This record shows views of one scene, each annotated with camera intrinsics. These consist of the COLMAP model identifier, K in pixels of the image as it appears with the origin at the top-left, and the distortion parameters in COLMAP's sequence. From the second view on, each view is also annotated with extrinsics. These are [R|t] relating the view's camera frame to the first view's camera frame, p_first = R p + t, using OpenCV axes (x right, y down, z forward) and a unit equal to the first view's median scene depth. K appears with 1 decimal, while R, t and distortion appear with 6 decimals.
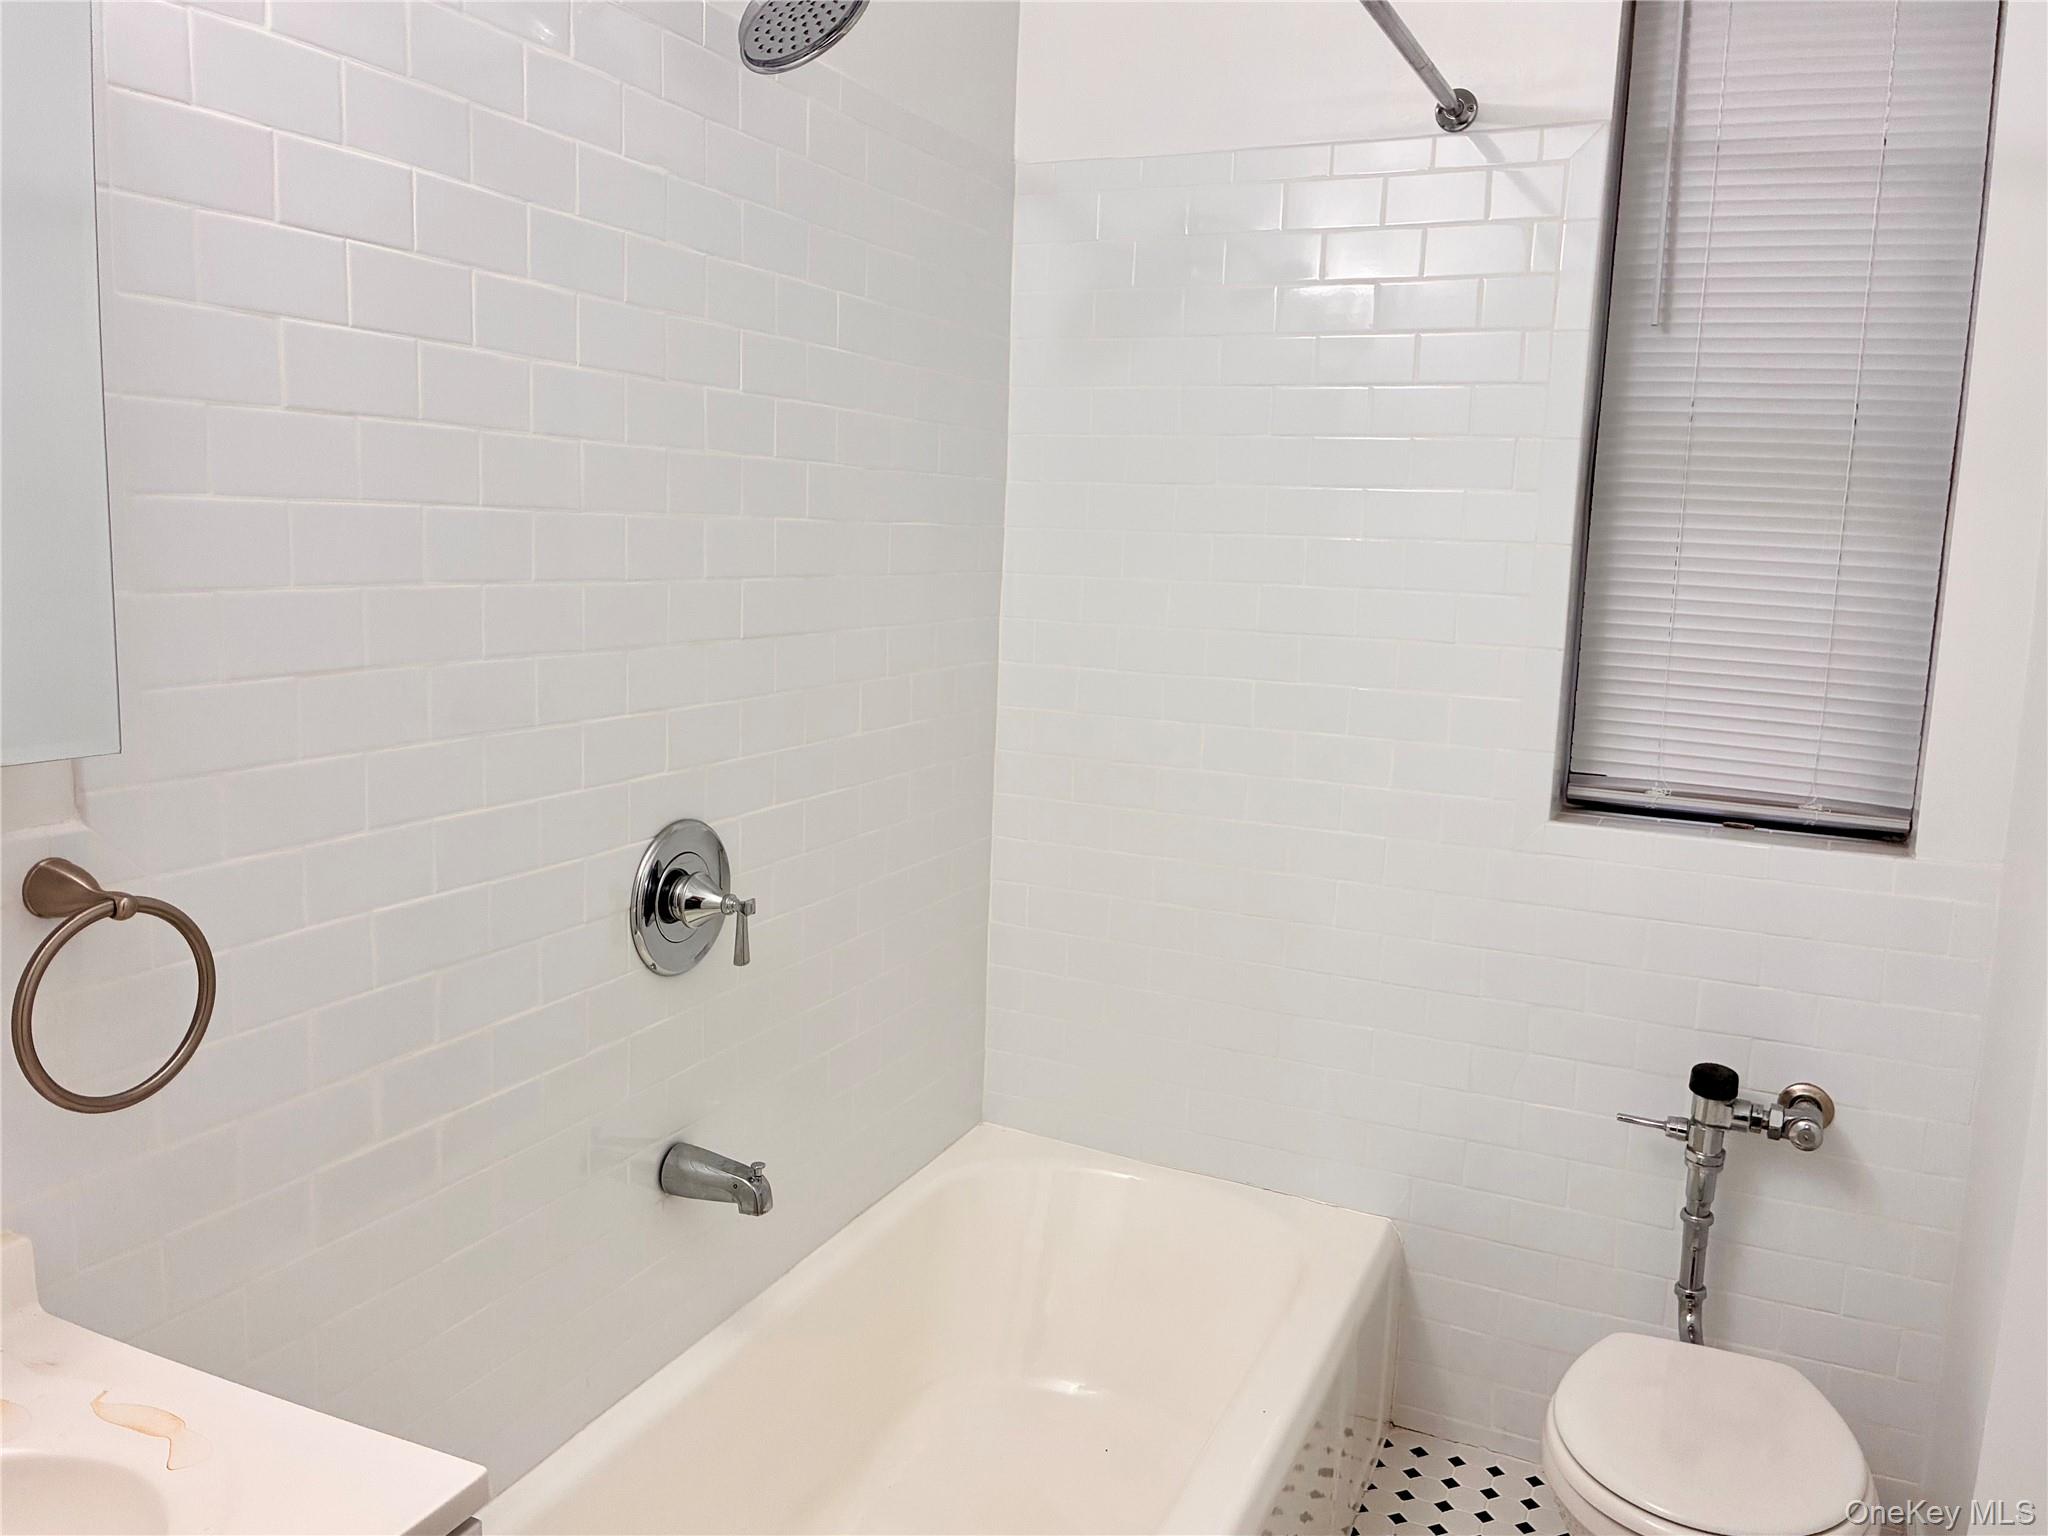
lens RADIAL K [[1661.2, 0, 1024.0], [0, 1661.2, 768.0], [0, 0, 1]] dist [0.063286, -0.073715]
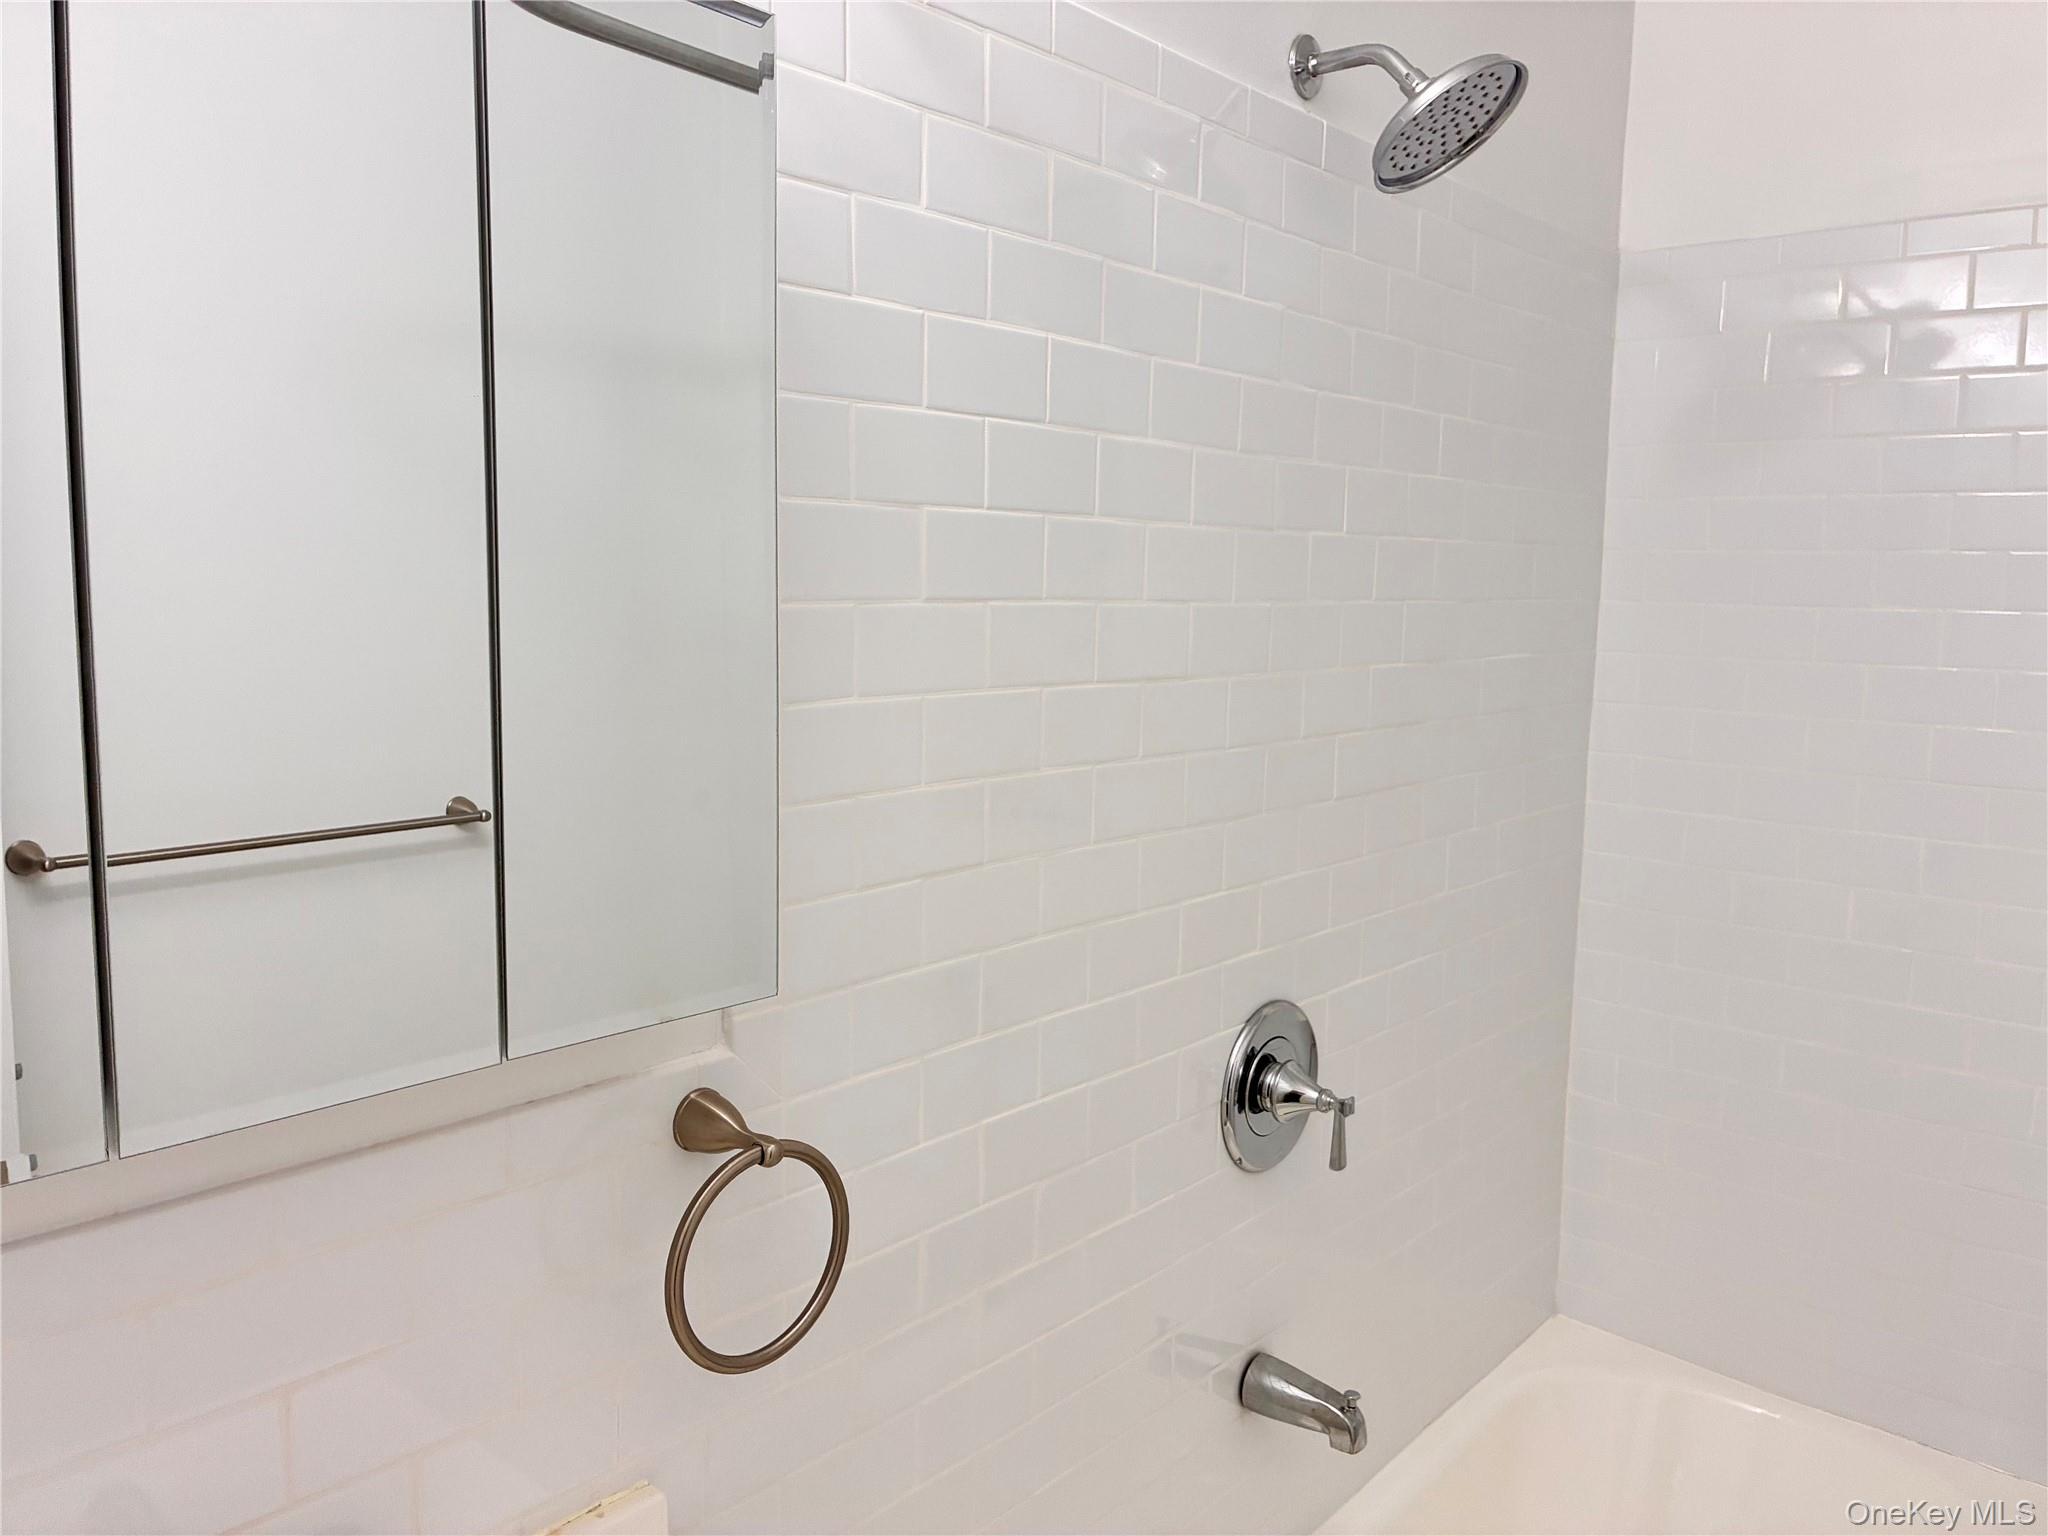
lens RADIAL K [[1629.8, 0, 1024.1], [0, 1629.8, 775.9], [0, 0, 1]] dist [0.068968, -0.079448]
pose [[0.961332, 0.017995, -0.274804, -0.093134], [-0.026812, 0.999238, -0.028363, -0.064652], [0.274084, 0.034634, 0.961082, 0.093661]]
